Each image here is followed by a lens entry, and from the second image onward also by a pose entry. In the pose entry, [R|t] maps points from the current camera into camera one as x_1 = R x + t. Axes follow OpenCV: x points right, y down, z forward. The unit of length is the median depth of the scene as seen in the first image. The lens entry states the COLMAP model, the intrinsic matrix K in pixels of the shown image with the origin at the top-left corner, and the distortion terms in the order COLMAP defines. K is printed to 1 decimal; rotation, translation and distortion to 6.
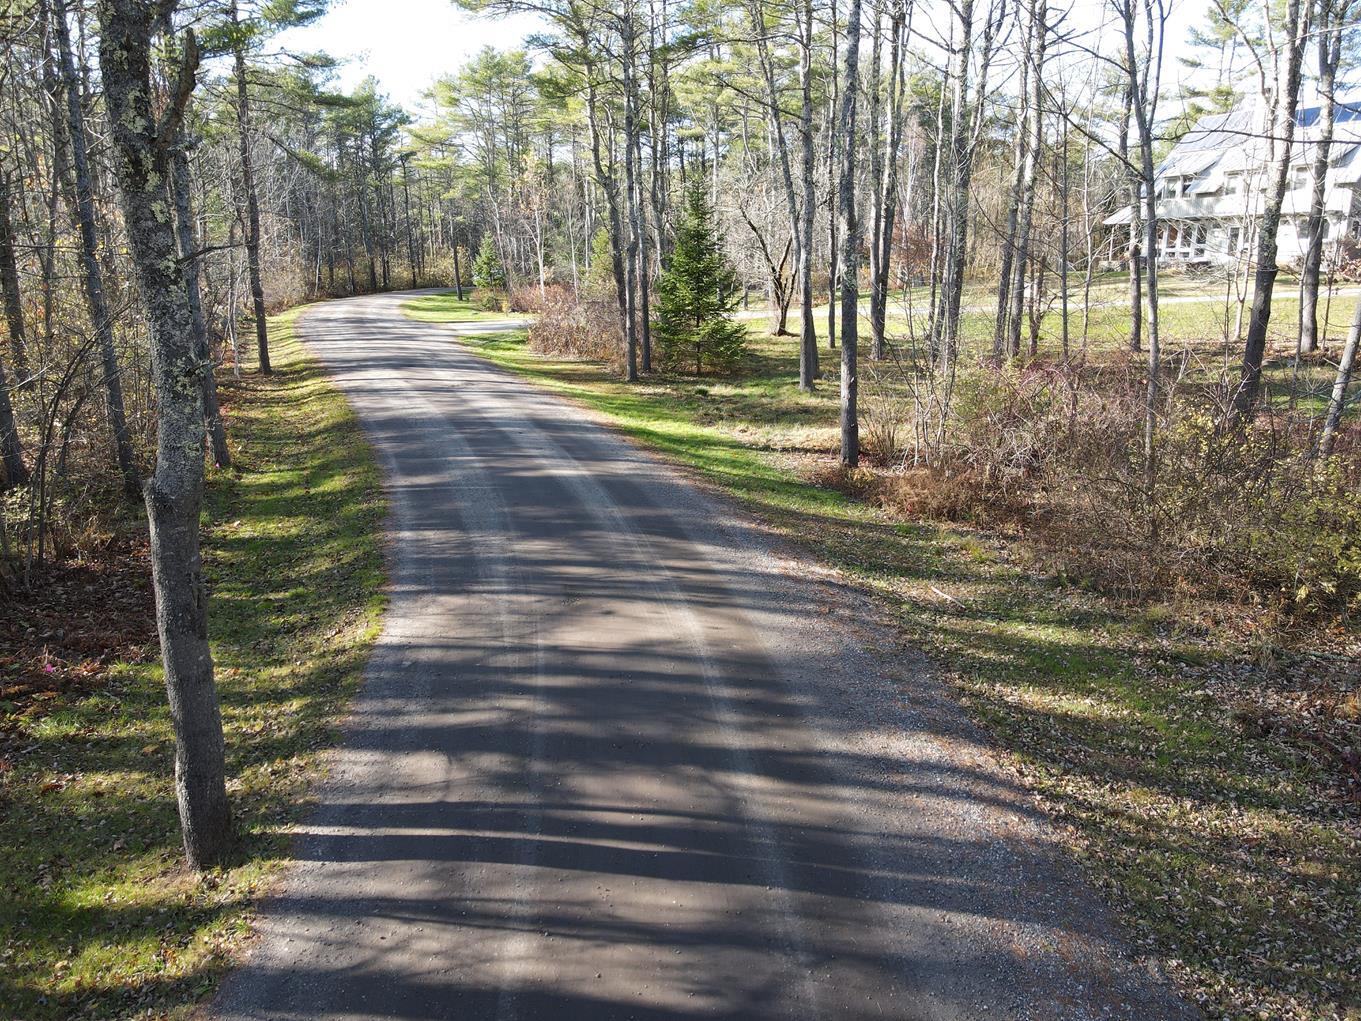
lens RADIAL K [[983.0, 0, 684.4], [0, 983.0, 506.0], [0, 0, 1]] dist [0.017581, -0.006355]
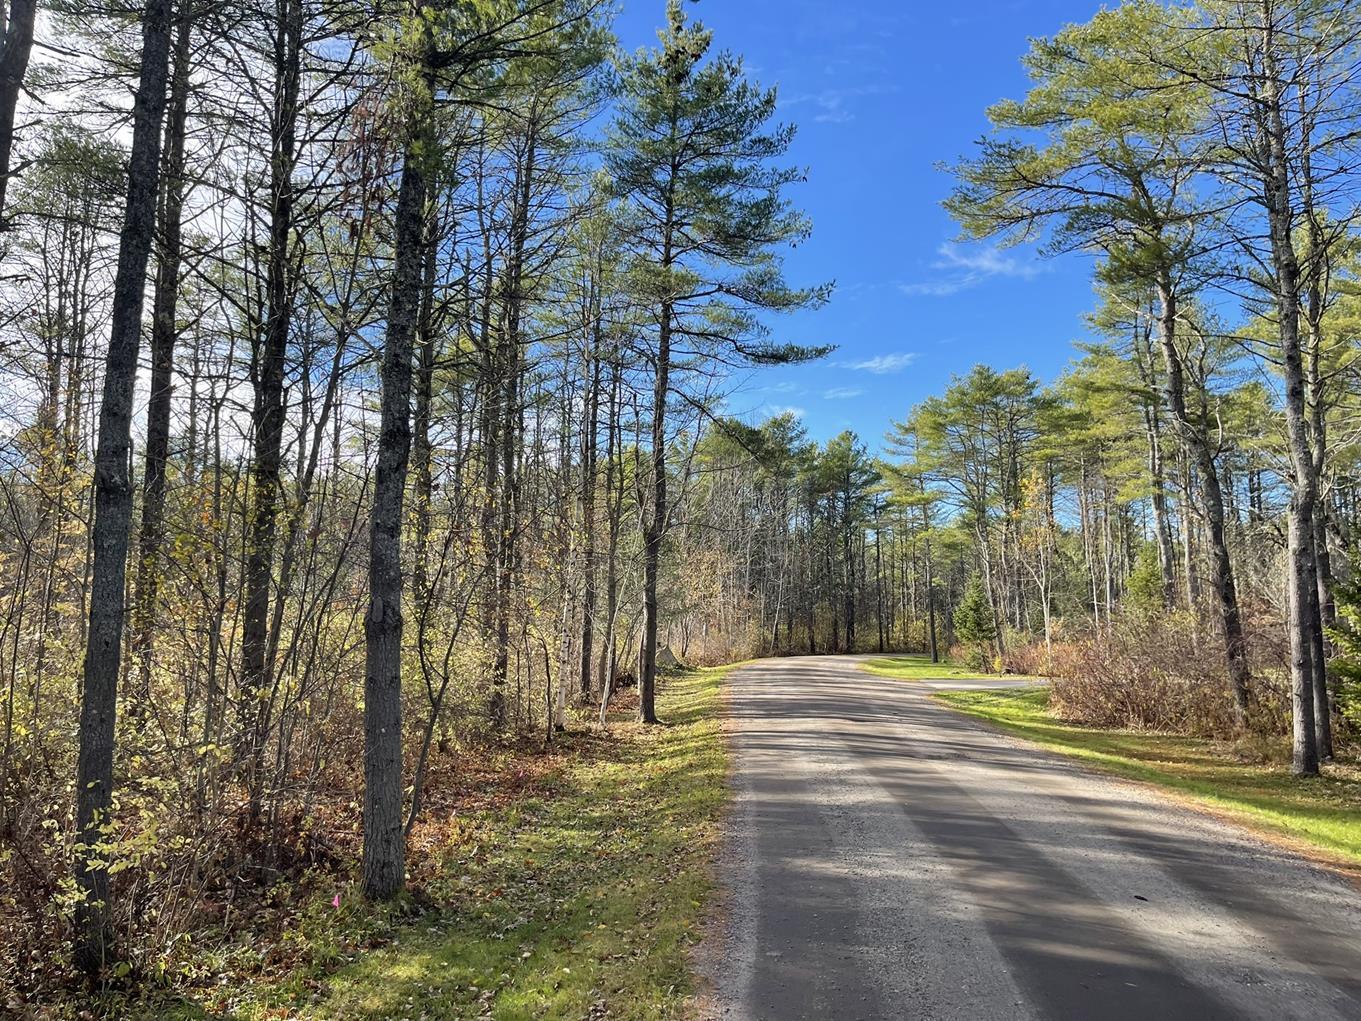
lens RADIAL K [[1017.6, 0, 673.0], [0, 1017.6, 514.2], [0, 0, 1]] dist [0.008423, 0.000197]
pose [[0.894679, -0.032946, -0.445492, -0.038035], [-0.130285, 0.934673, -0.330774, -0.016501], [0.427288, 0.353978, 0.831941, 0.149912]]
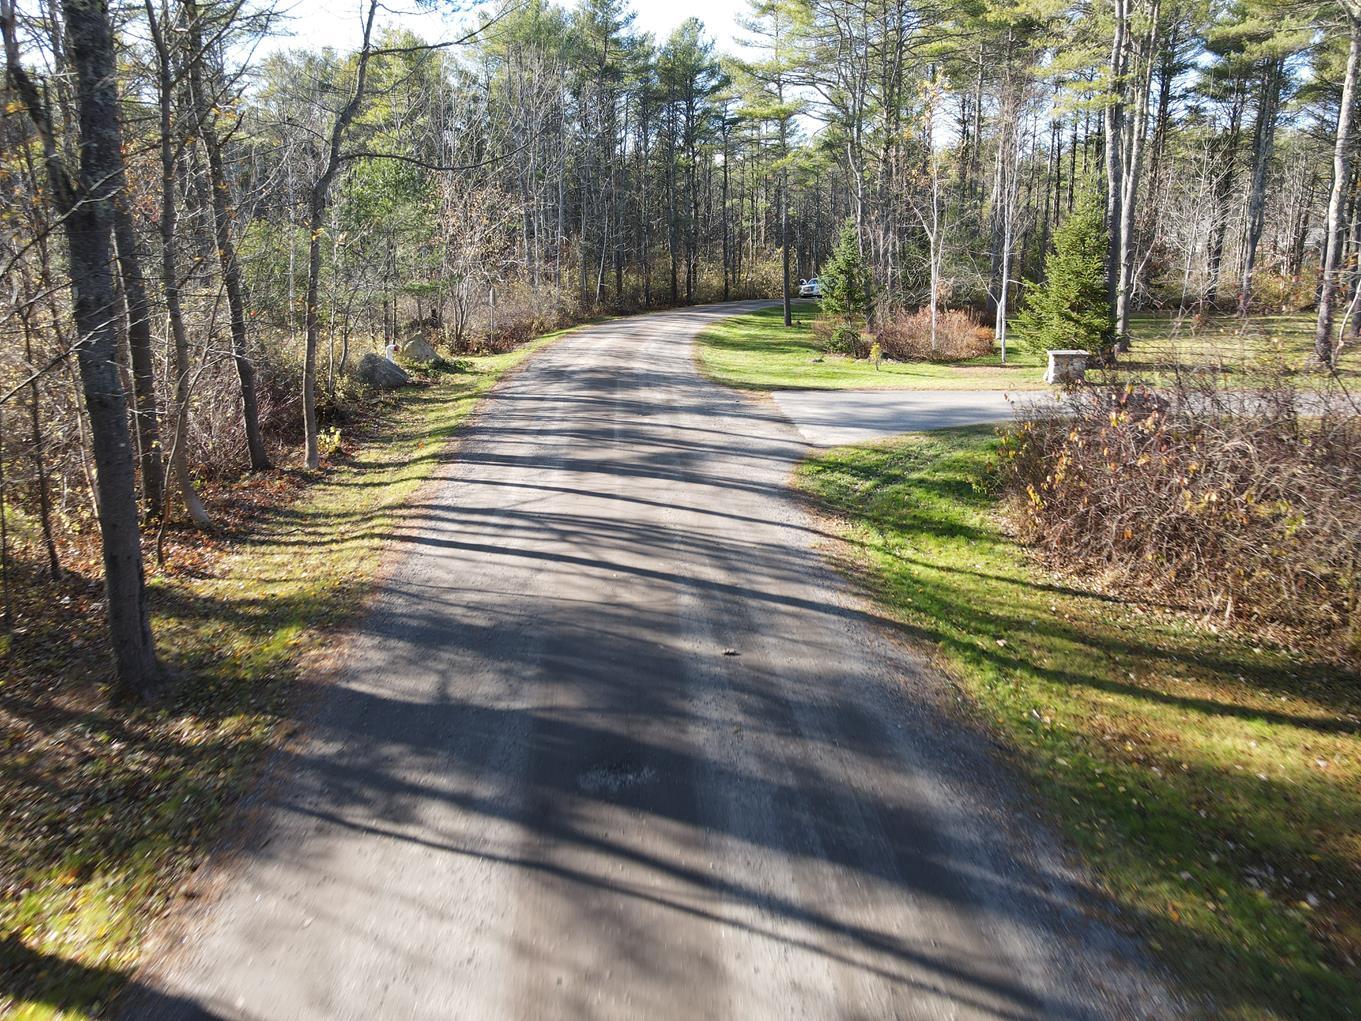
lens RADIAL K [[983.0, 0, 683.0], [0, 983.0, 518.2], [0, 0, 1]] dist [0.017581, -0.006355]
pose [[0.952648, 0.083506, -0.292384, -0.077053], [-0.080643, 0.996503, 0.021853, -0.075687], [0.293187, 0.002760, 0.956051, 0.296475]]
